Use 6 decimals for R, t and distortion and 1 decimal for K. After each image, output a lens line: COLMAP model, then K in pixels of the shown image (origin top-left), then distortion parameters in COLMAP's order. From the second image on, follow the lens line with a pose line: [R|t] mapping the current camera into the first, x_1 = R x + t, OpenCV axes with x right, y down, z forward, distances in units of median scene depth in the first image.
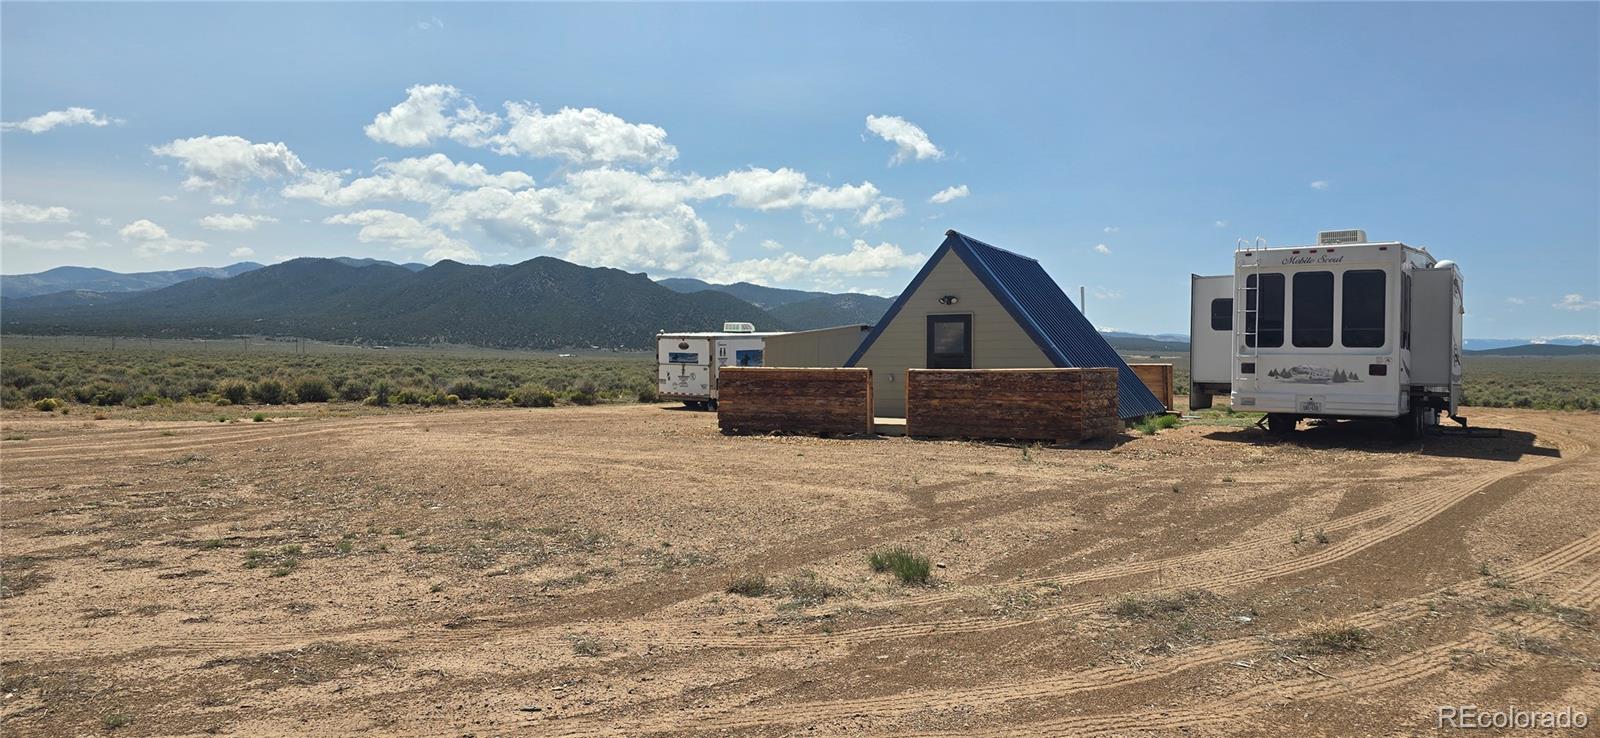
lens RADIAL K [[1096.3, 0, 794.4], [0, 1096.3, 359.4], [0, 0, 1]] dist [0.056142, -0.018038]
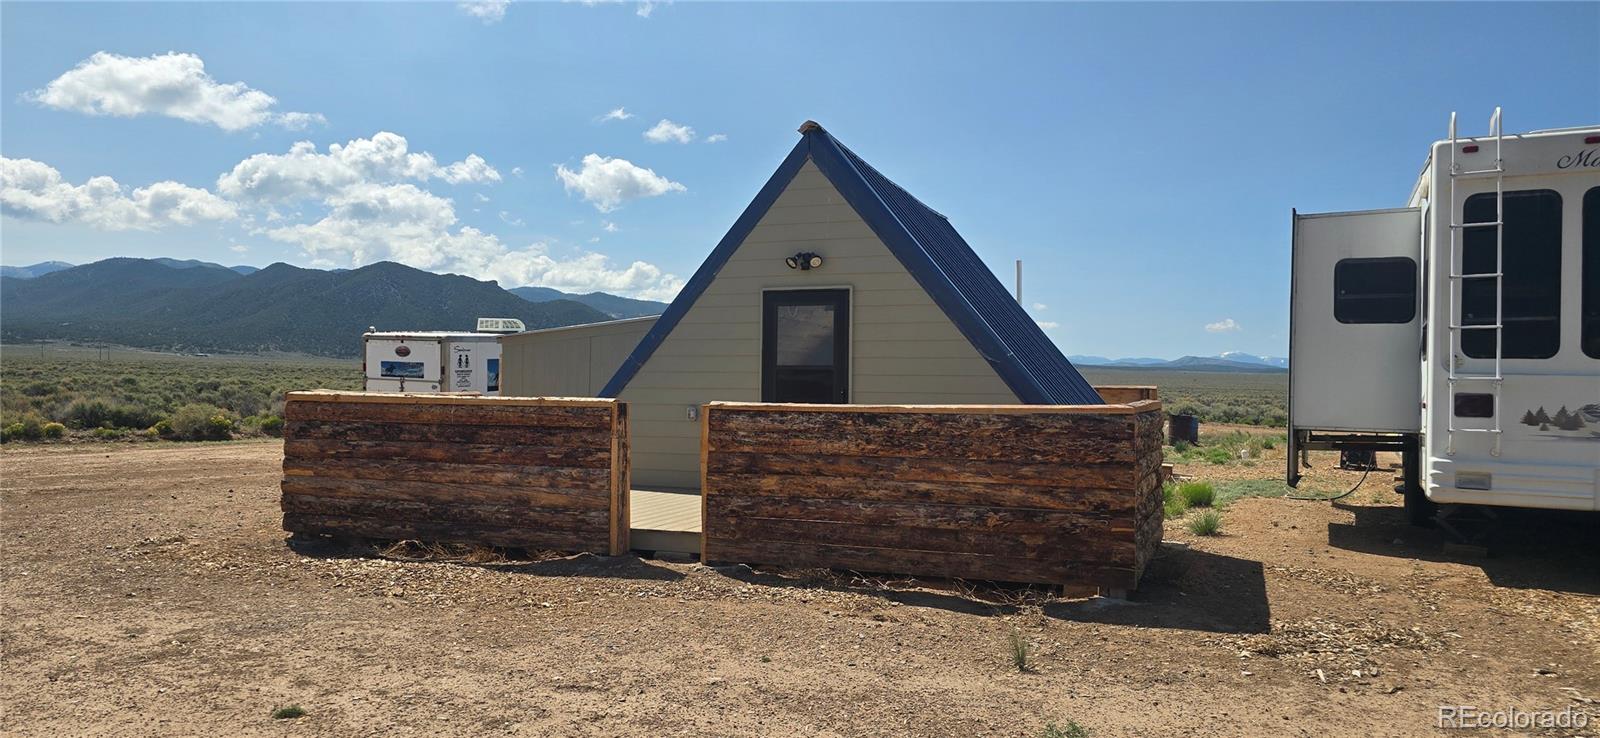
lens RADIAL K [[1096.3, 0, 799.5], [0, 1096.3, 370.3], [0, 0, 1]] dist [0.056142, -0.018038]
pose [[0.991039, 0.008513, 0.133298, 0.077352], [-0.008309, 0.999963, -0.002088, -0.002716], [-0.133311, 0.000962, 0.991074, 0.542935]]
